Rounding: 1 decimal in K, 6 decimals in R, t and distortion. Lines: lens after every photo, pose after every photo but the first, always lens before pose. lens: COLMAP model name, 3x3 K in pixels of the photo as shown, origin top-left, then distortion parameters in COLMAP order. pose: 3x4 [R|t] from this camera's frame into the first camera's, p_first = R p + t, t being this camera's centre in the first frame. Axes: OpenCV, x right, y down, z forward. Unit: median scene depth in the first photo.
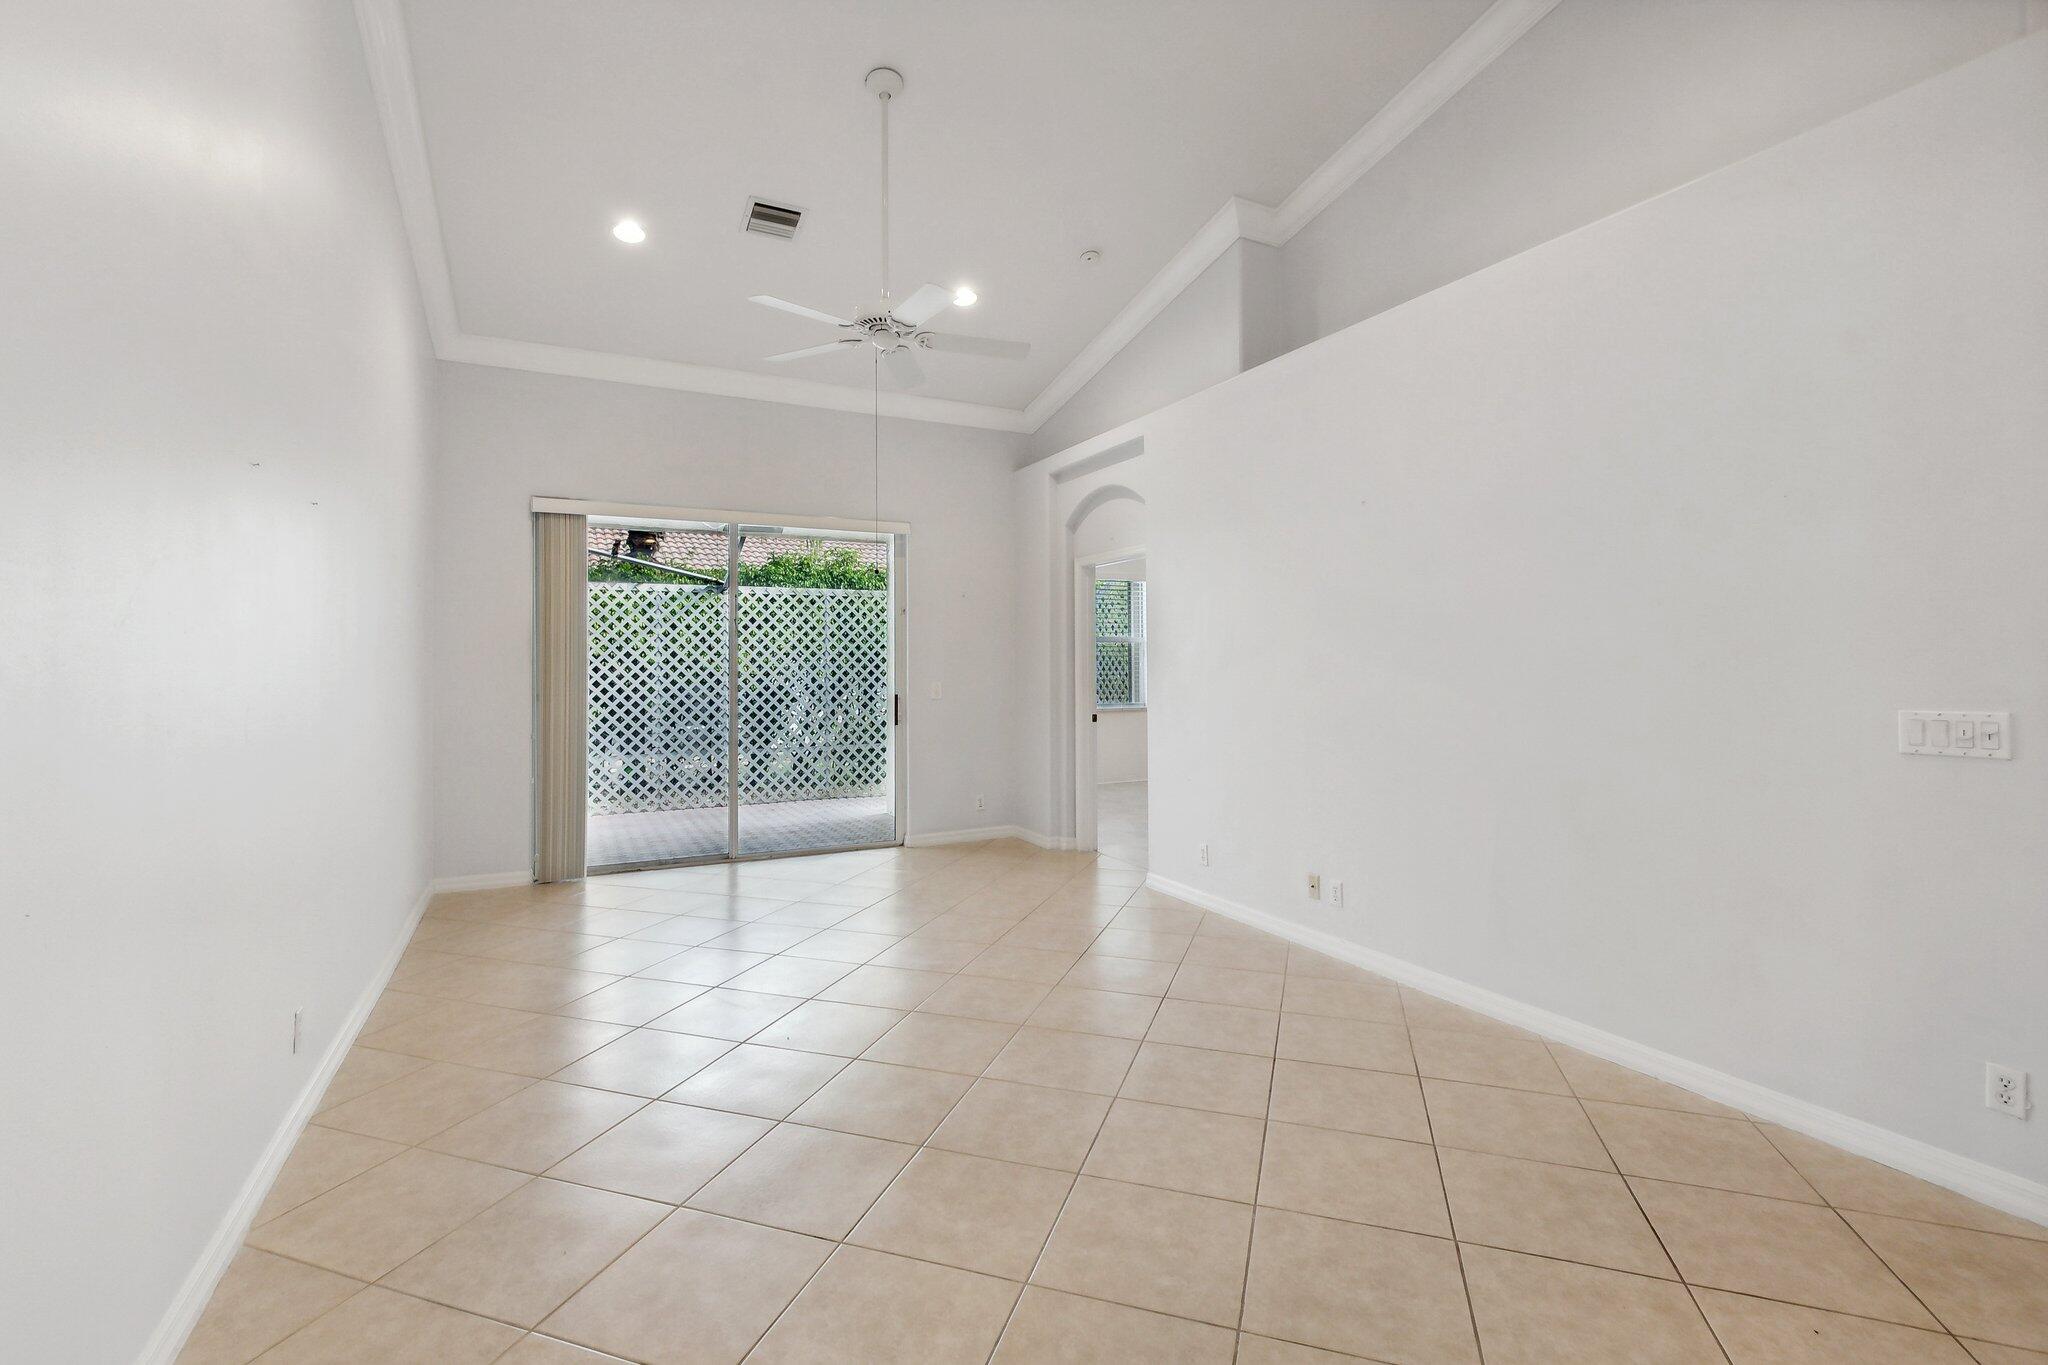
lens RADIAL K [[918.1, 0, 1021.2], [0, 918.1, 674.3], [0, 0, 1]] dist [0.005725, 0.000207]
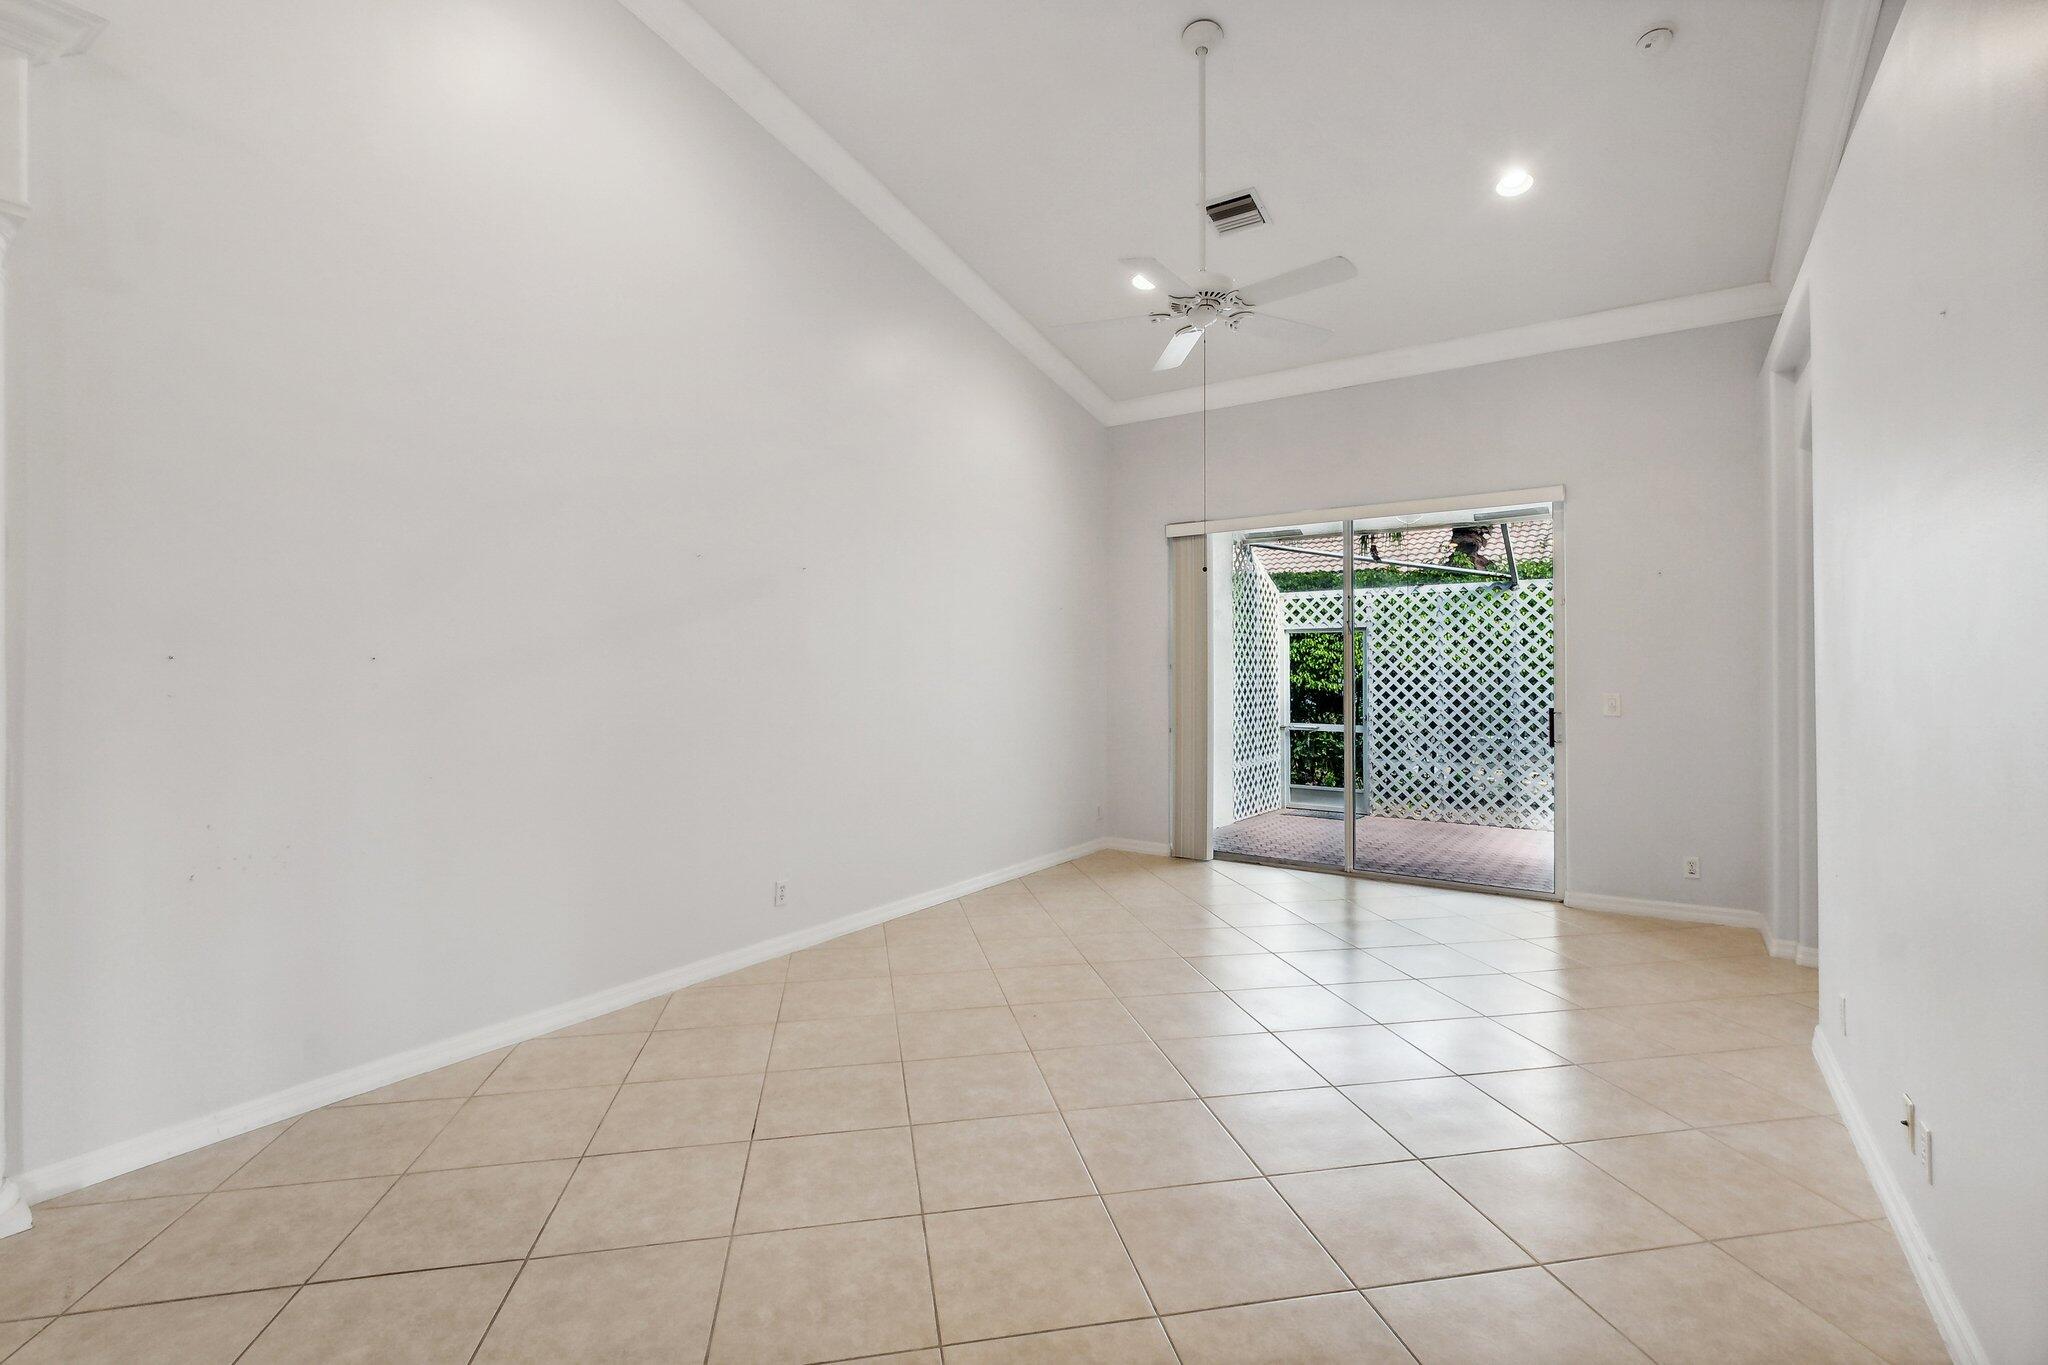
lens RADIAL K [[918.1, 0, 1024.4], [0, 918.1, 684.9], [0, 0, 1]] dist [0.005725, 0.000207]
pose [[0.489749, 0.014913, -0.871736, 0.323550], [-0.008608, 0.999888, 0.012269, -0.002823], [0.871821, 0.001495, 0.489822, 0.221662]]
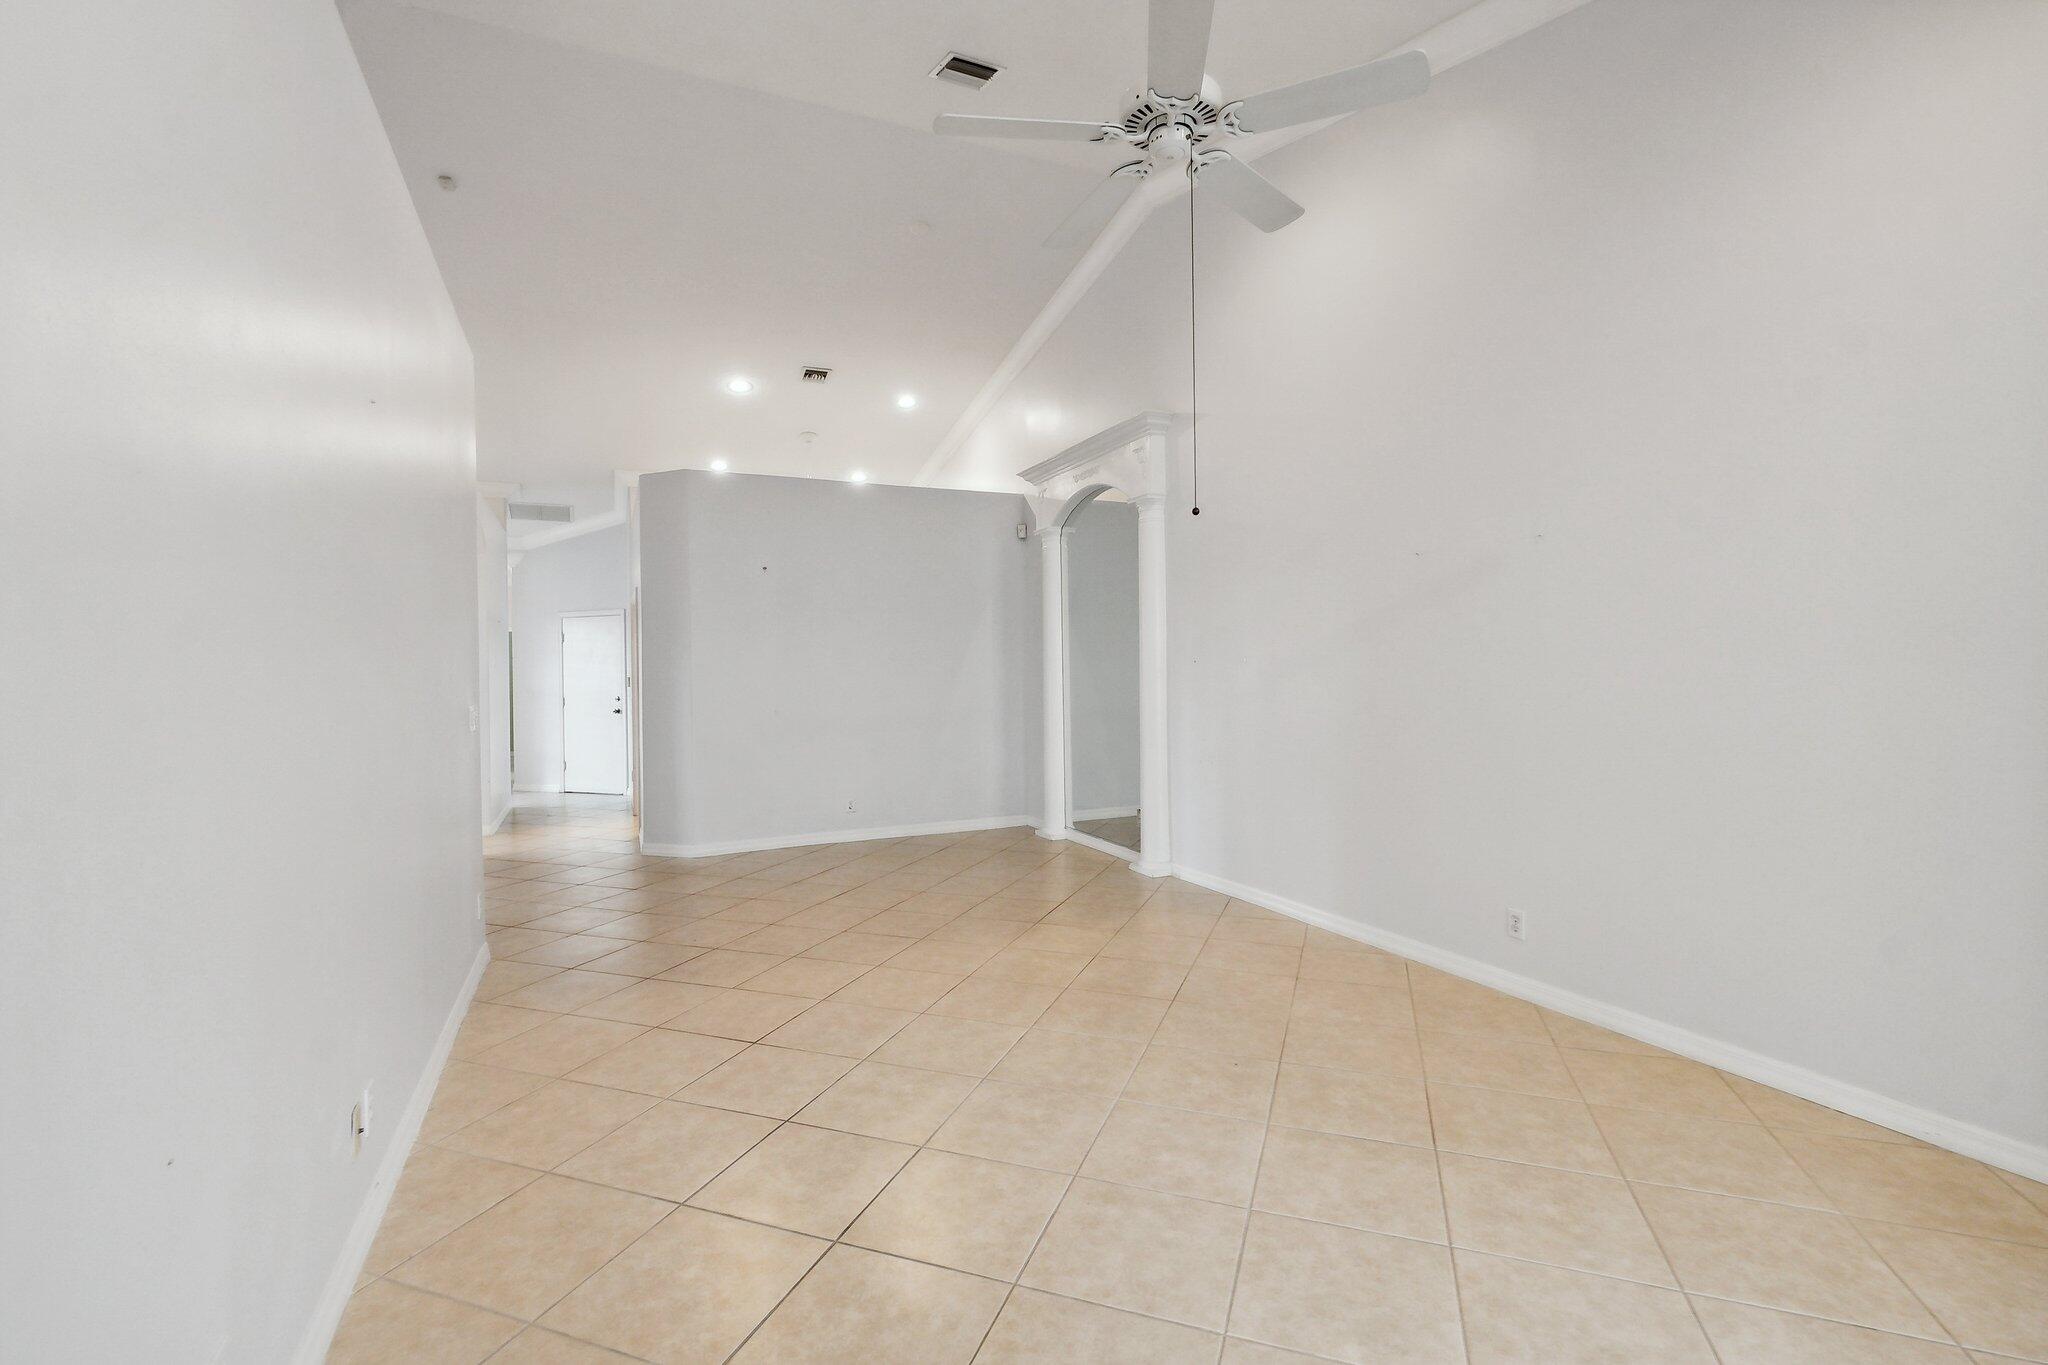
lens RADIAL K [[918.1, 0, 1016.1], [0, 918.1, 667.6], [0, 0, 1]] dist [0.005725, 0.000207]
pose [[-0.998981, 0.016932, 0.041836, -0.036063], [0.017182, 0.999837, 0.005620, -0.008792], [-0.041734, 0.006333, -0.999109, 0.932779]]
